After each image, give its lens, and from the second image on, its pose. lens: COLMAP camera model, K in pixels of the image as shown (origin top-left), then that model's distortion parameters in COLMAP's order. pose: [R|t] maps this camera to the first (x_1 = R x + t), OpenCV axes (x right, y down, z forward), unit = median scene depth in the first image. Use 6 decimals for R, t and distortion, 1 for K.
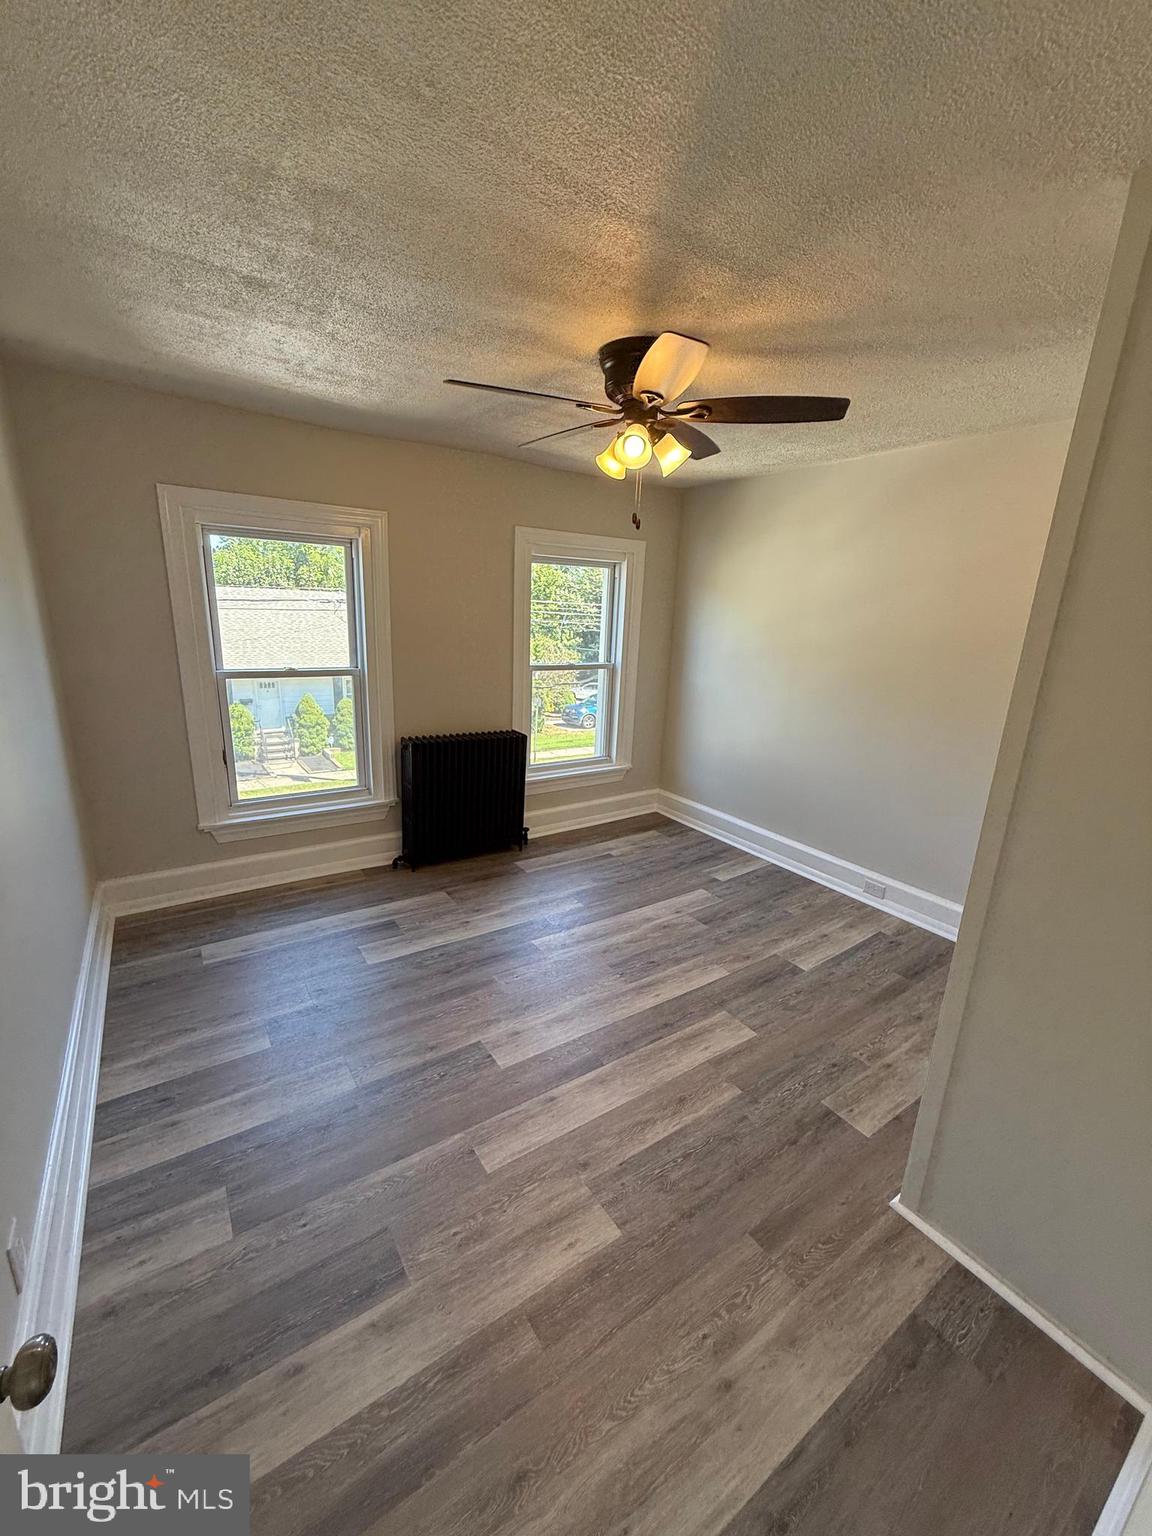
lens RADIAL K [[612.5, 0, 579.7], [0, 612.5, 767.6], [0, 0, 1]] dist [-0.011299, -0.000692]
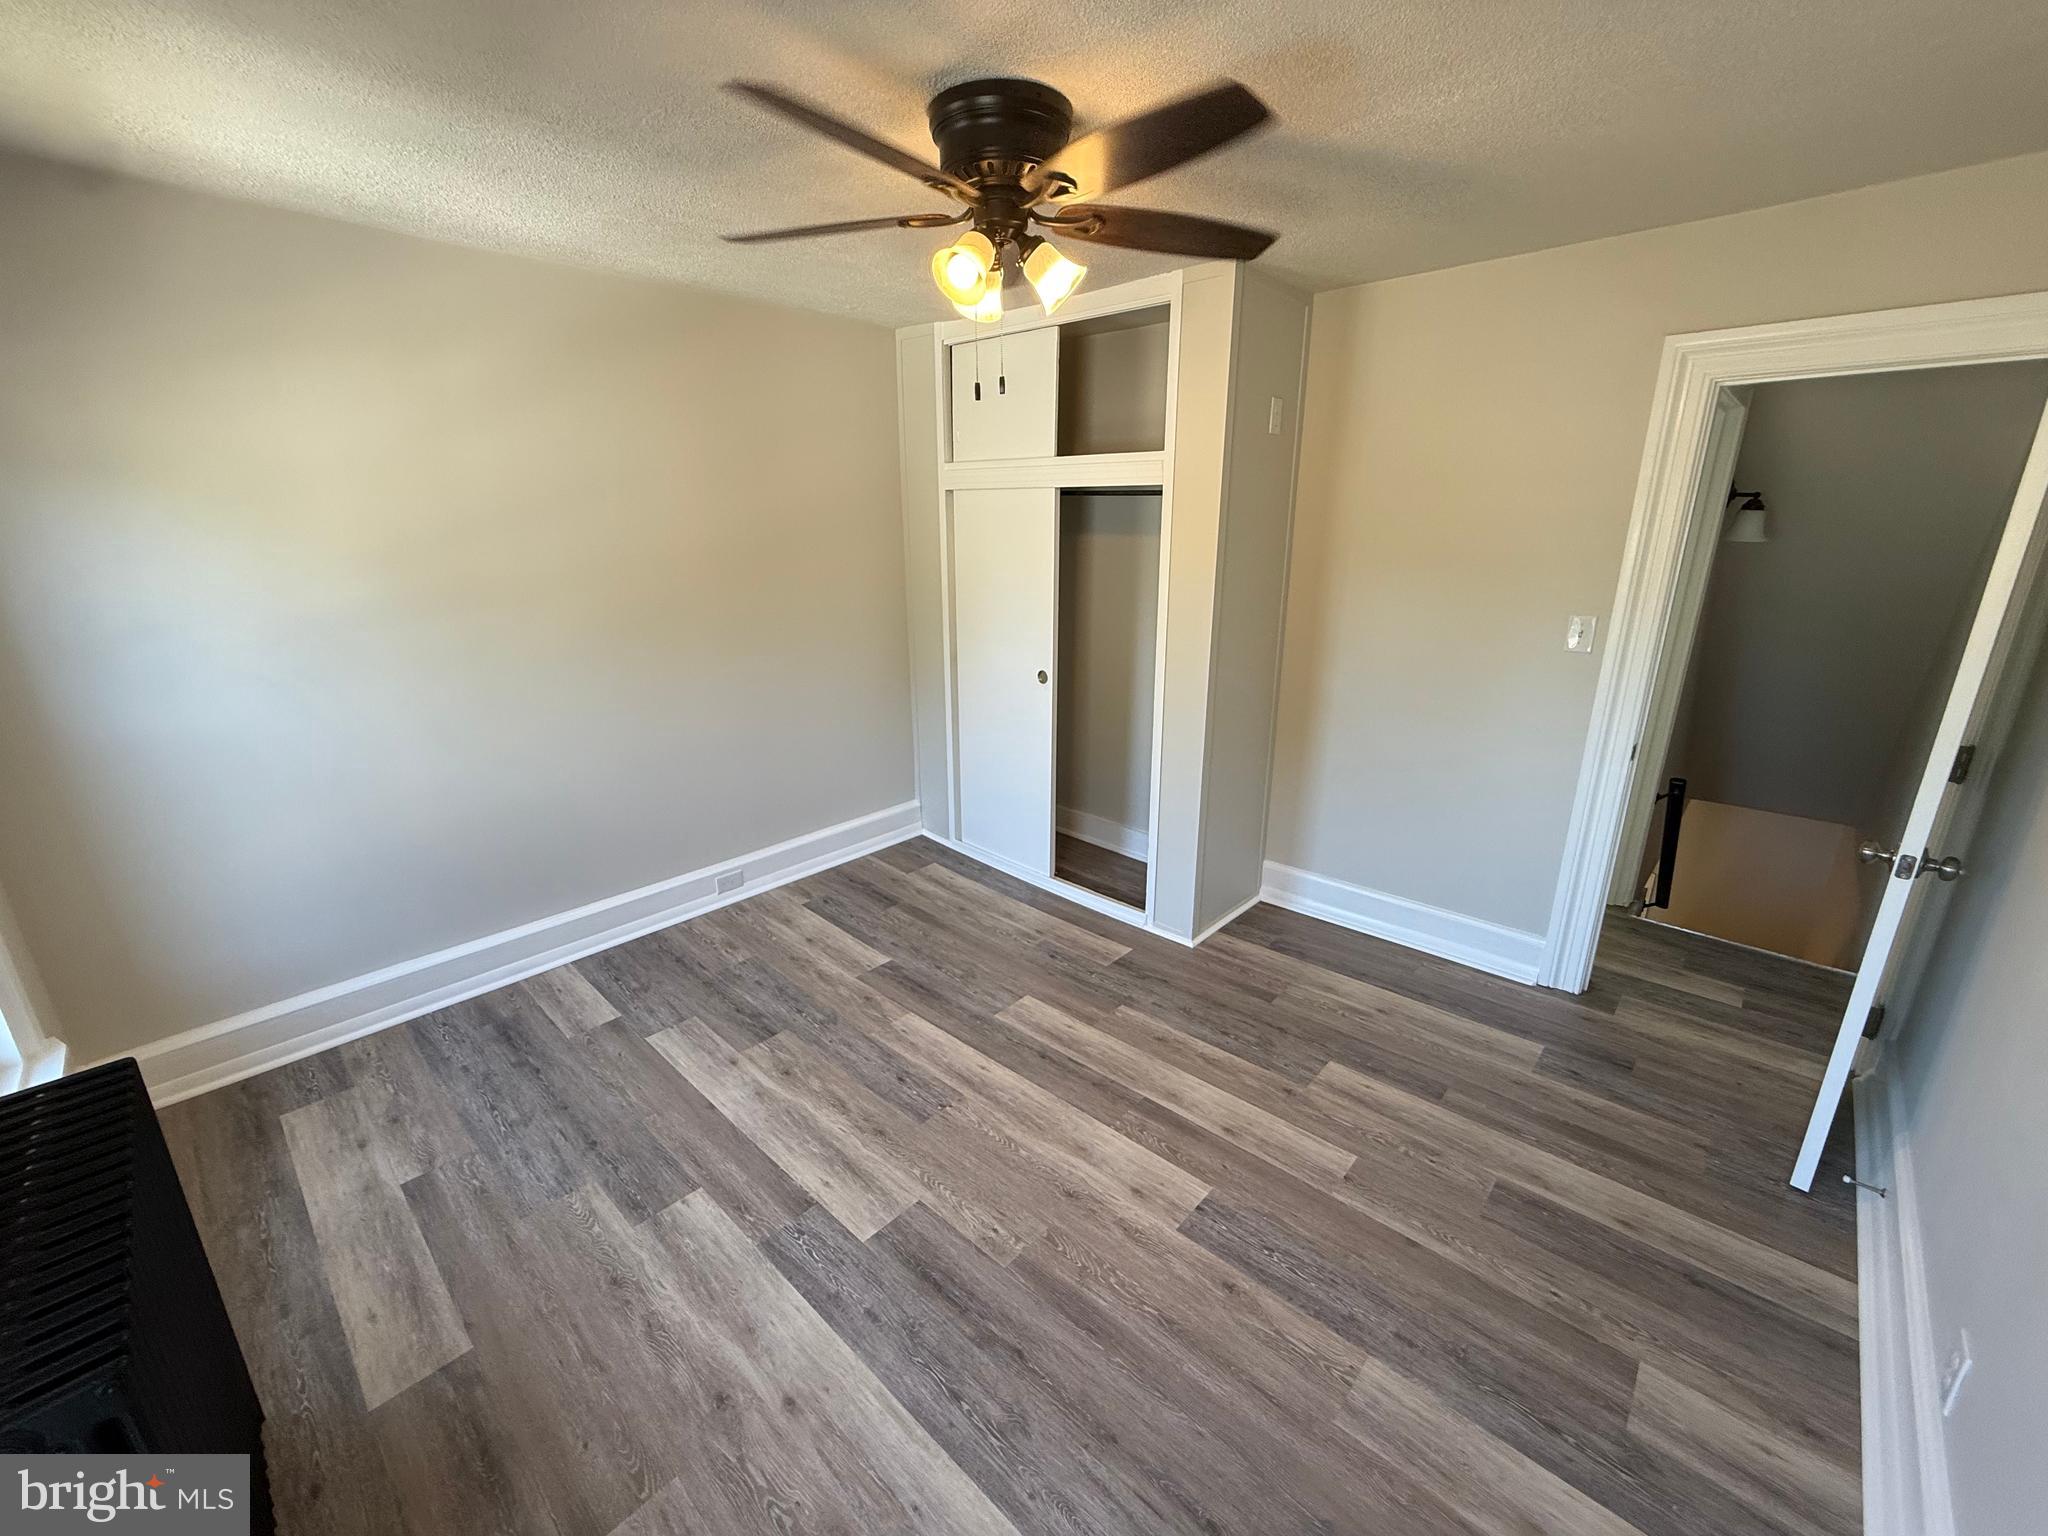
lens RADIAL K [[816.7, 0, 1030.2], [0, 816.7, 766.9], [0, 0, 1]] dist [-0.011299, -0.000692]
pose [[-0.224021, -0.319526, 0.920716, -0.698931], [0.248243, 0.894857, 0.370953, -0.302550], [-0.942438, 0.311662, -0.121147, 1.028932]]
